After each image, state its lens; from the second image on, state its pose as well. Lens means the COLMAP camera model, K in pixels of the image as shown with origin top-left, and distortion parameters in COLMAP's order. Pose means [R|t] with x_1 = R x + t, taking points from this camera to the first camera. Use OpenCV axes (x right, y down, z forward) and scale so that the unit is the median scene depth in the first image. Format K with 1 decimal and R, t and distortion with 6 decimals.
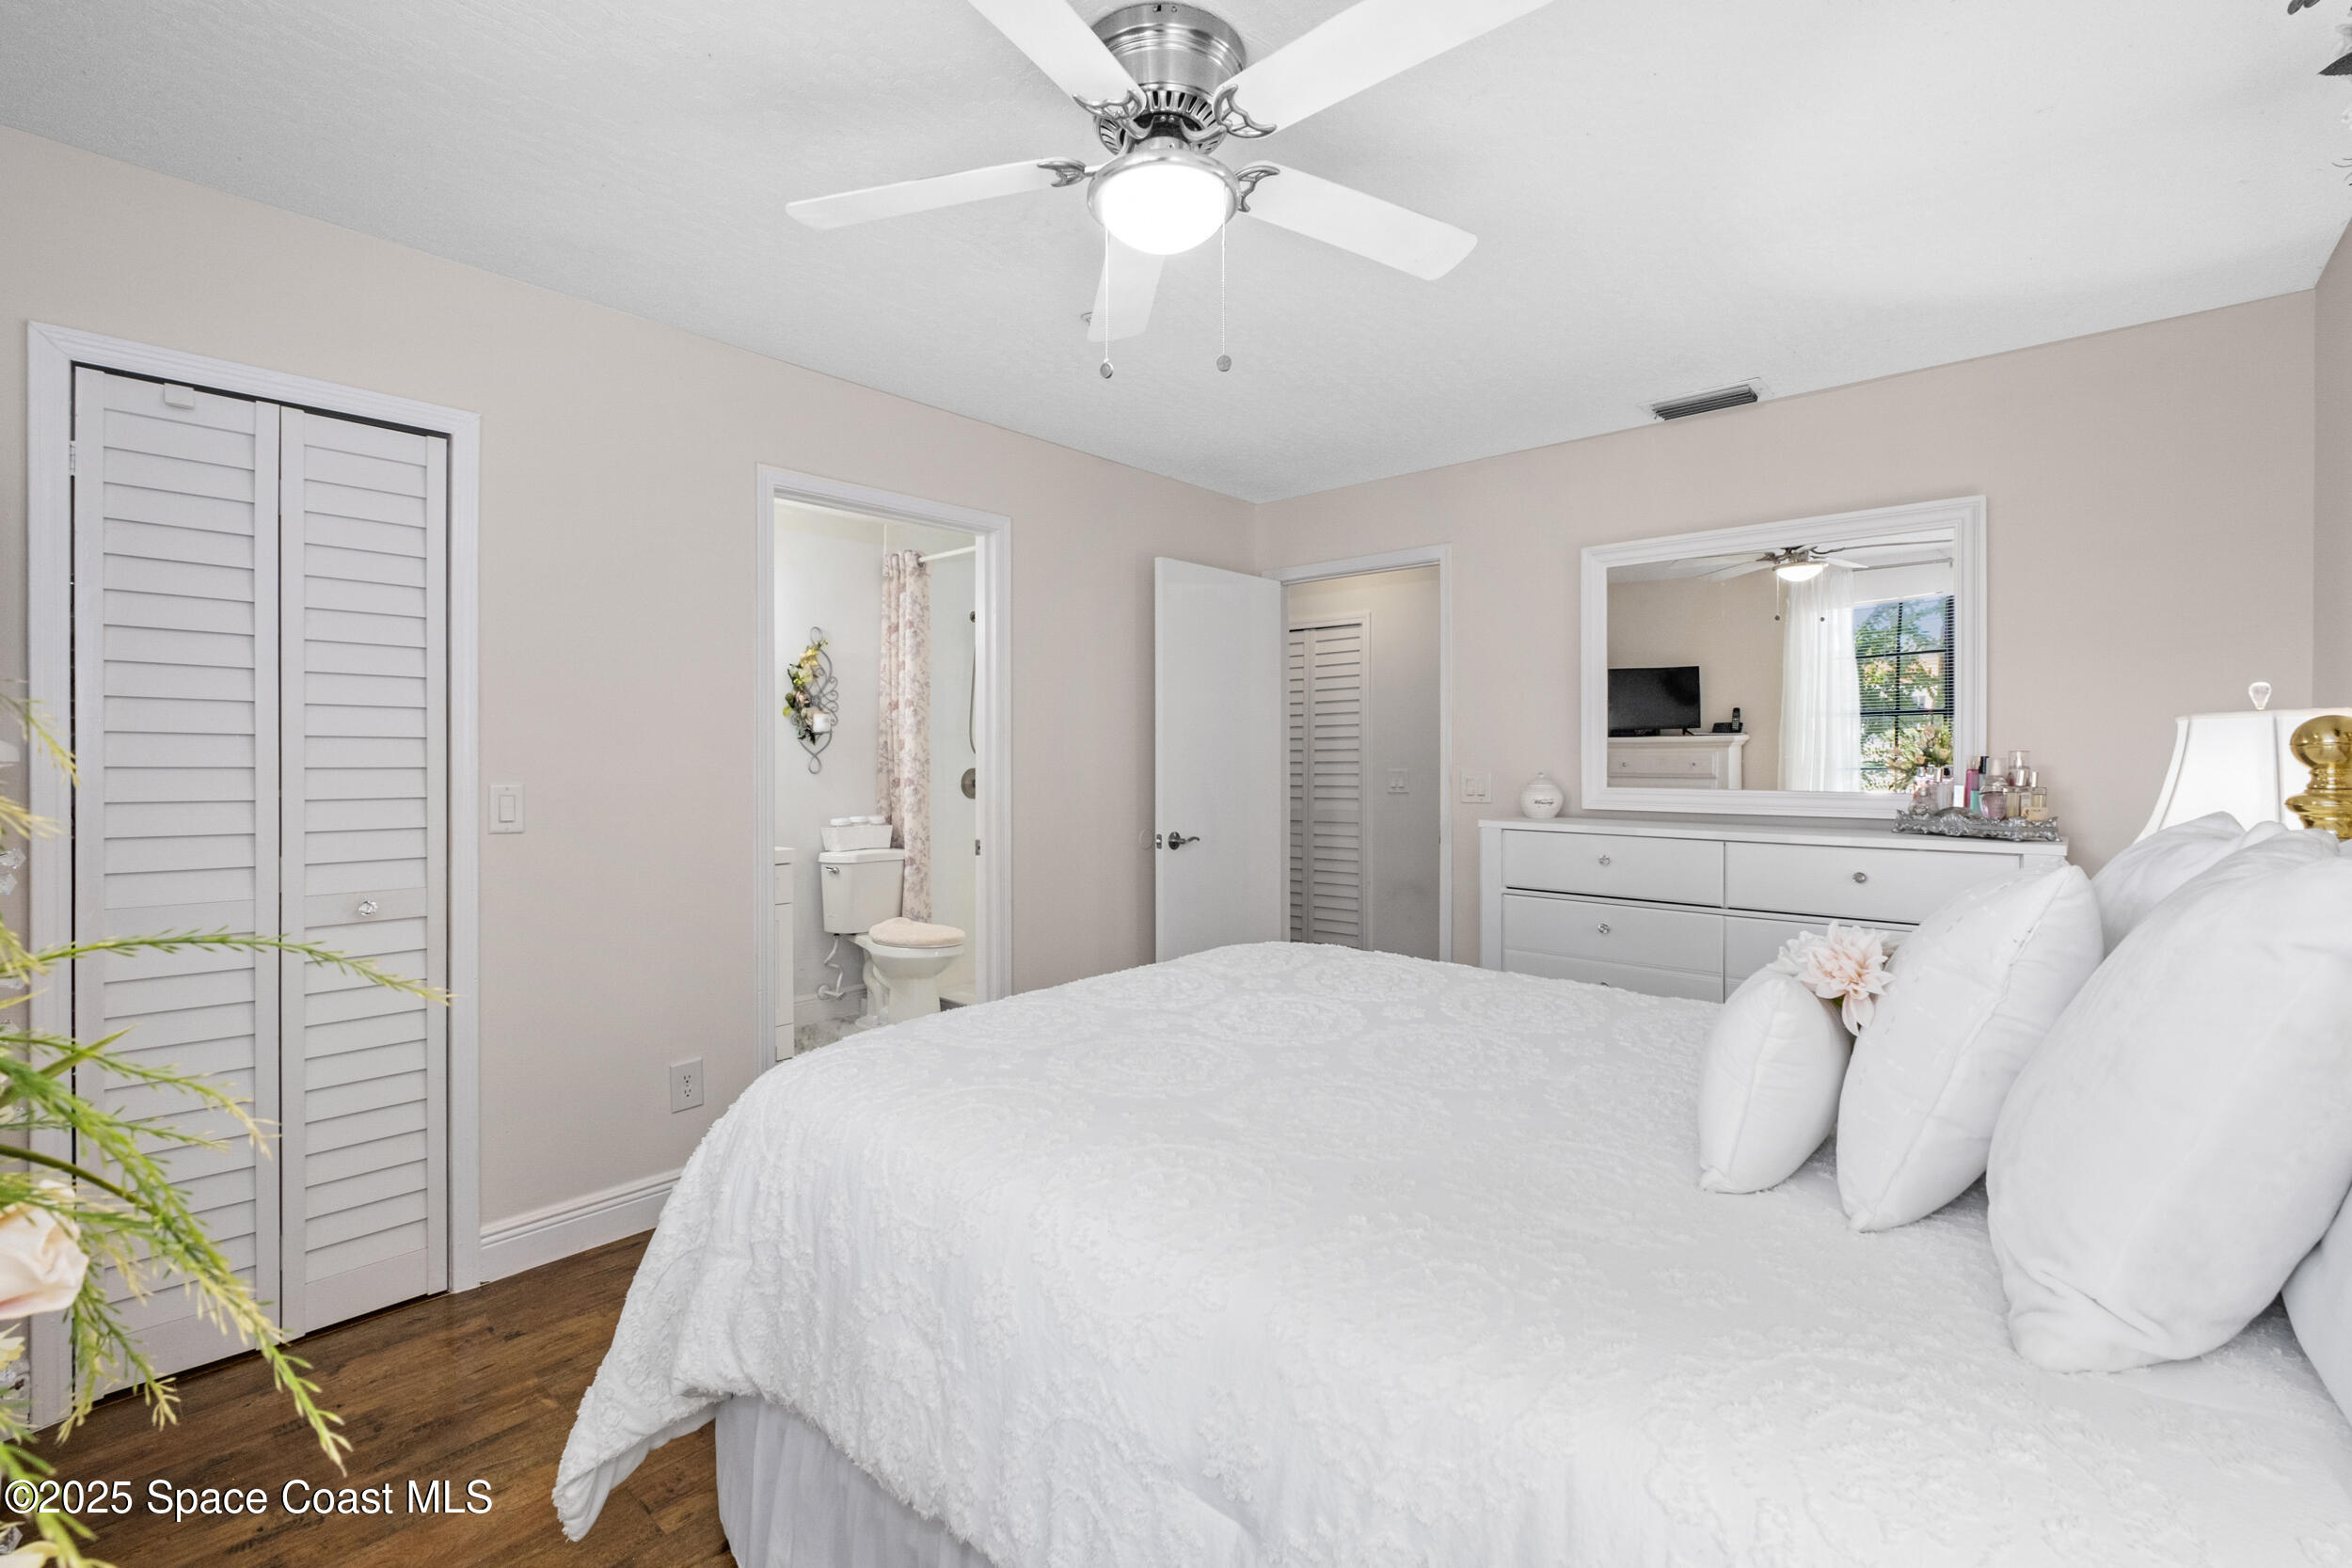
lens RADIAL K [[1029.7, 0, 1164.6], [0, 1029.7, 764.0], [0, 0, 1]] dist [-0.006889, -0.000060]
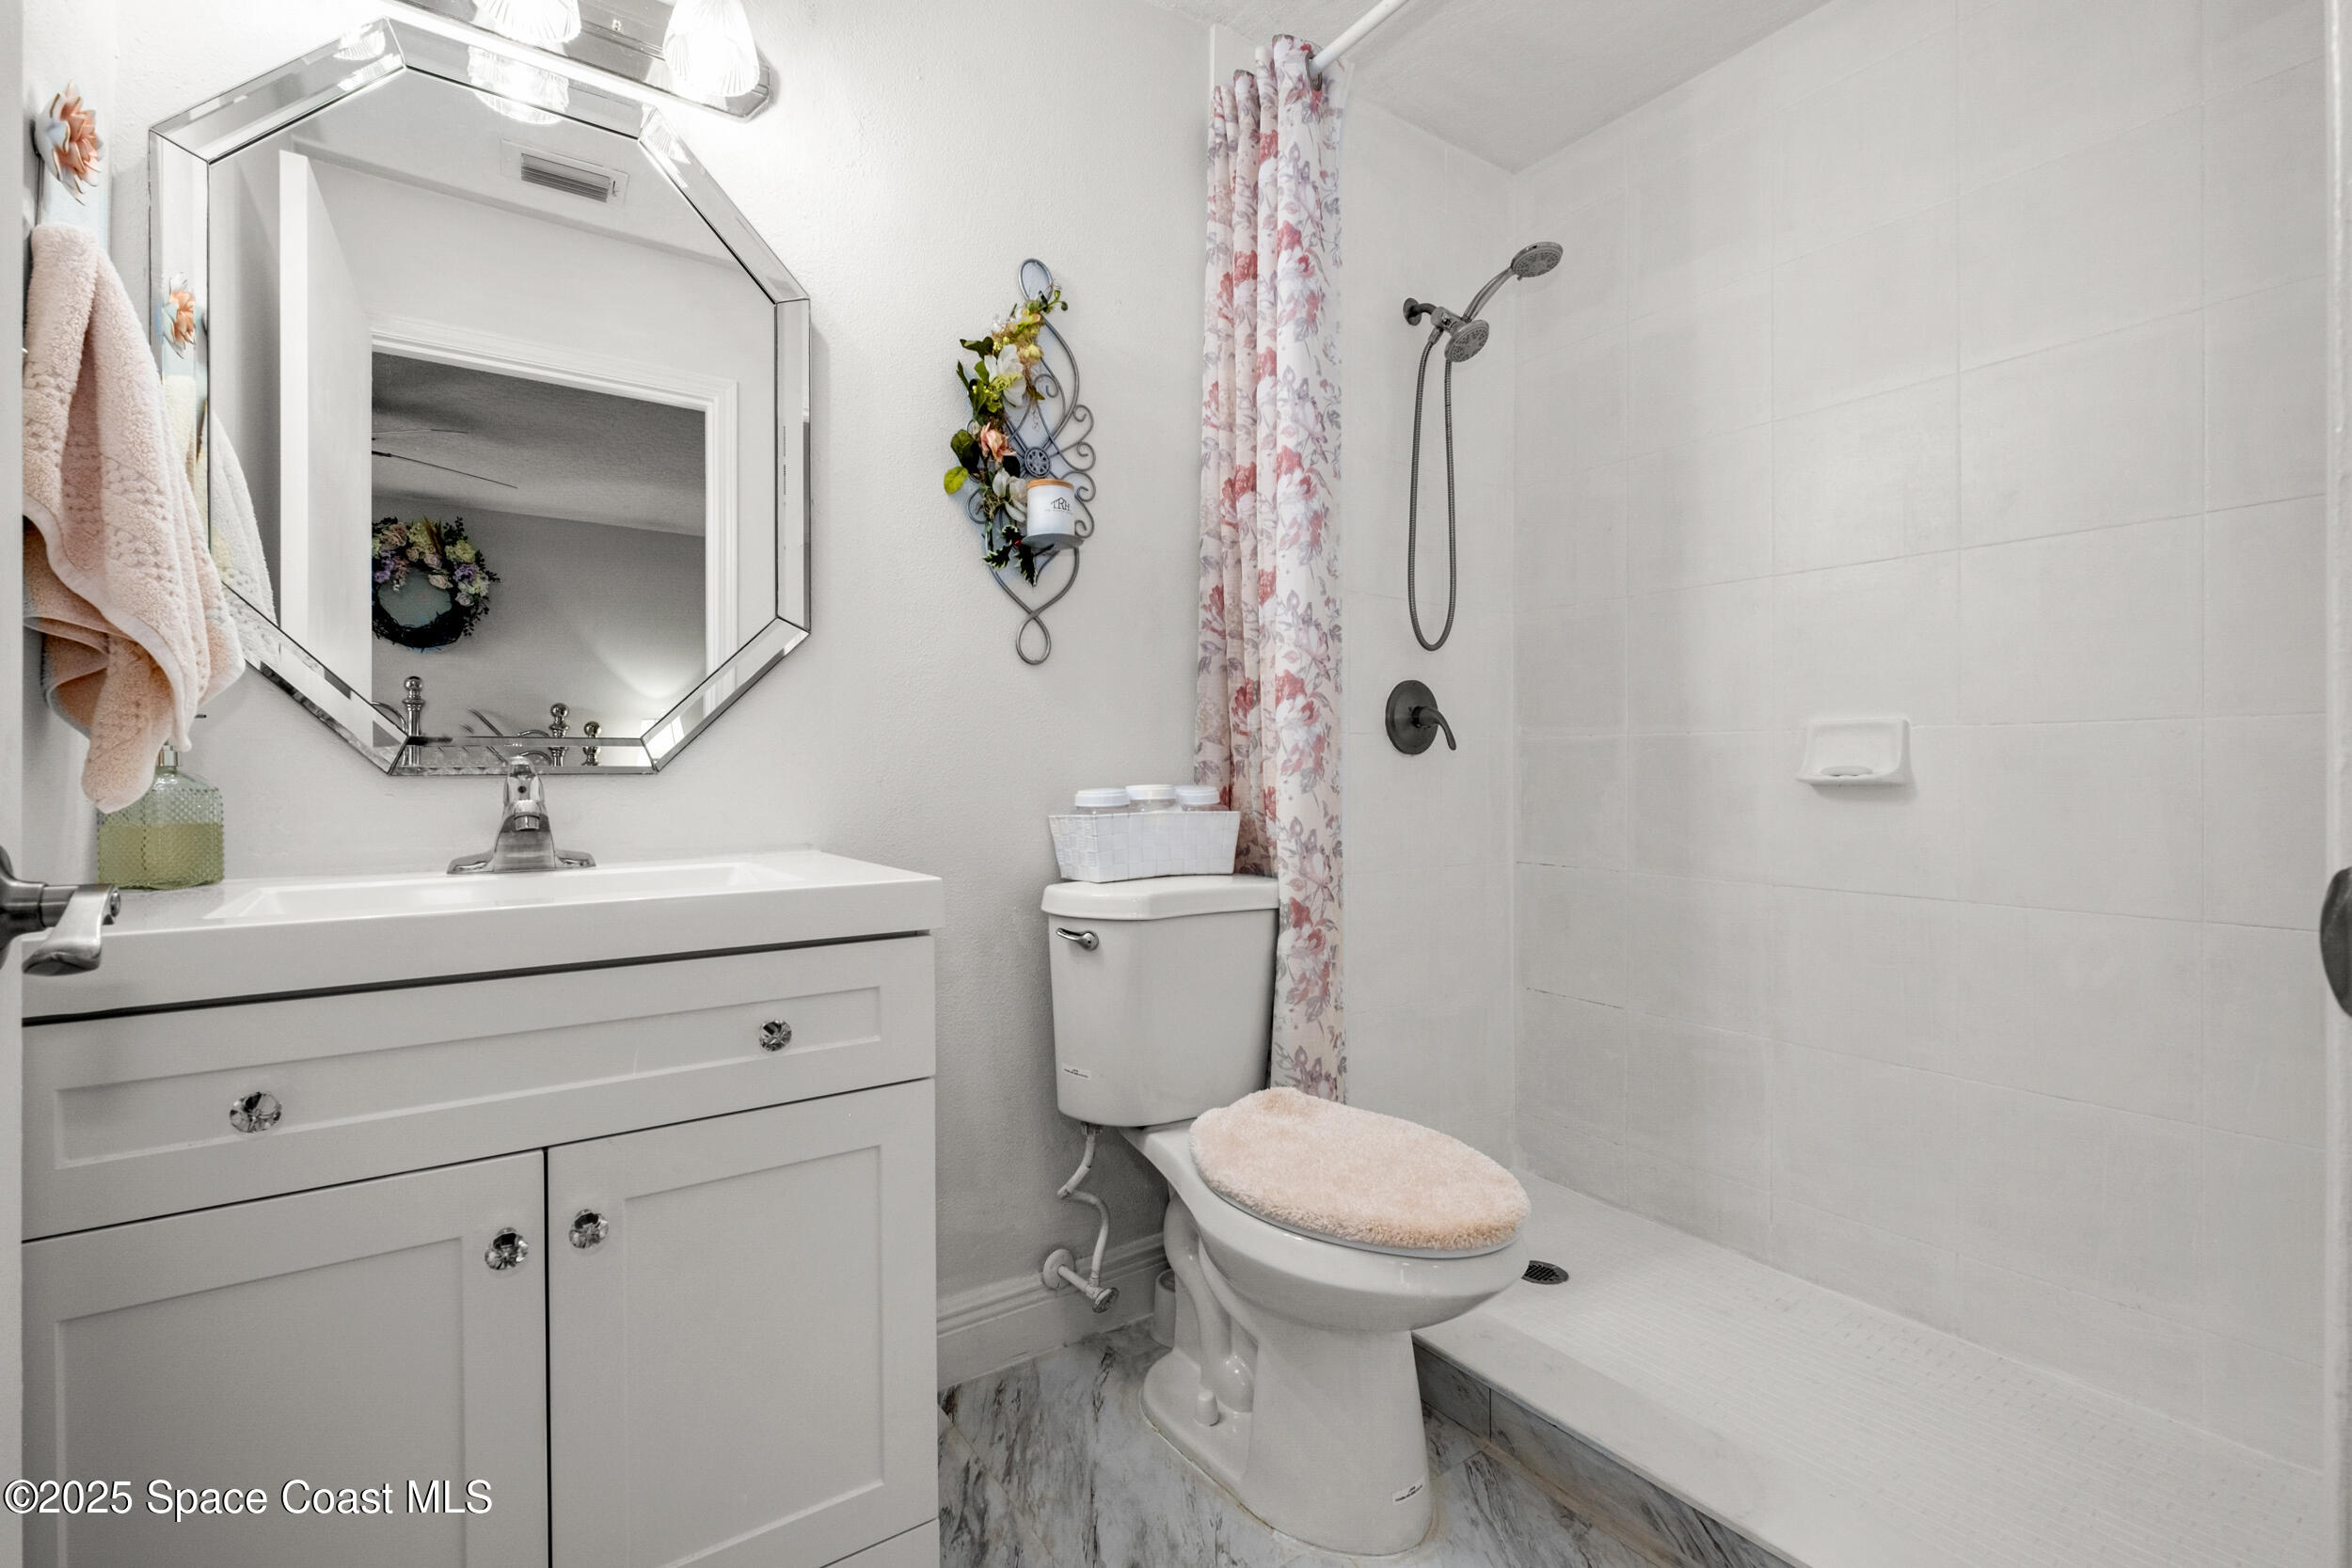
lens RADIAL K [[1029.7, 0, 1164.6], [0, 1029.7, 764.0], [0, 0, 1]] dist [-0.006889, -0.000060]
pose [[0.969079, -0.003459, -0.246728, -0.202396], [0.001771, 0.999973, -0.007064, 0.045775], [0.246746, 0.006409, 0.969059, 0.648478]]
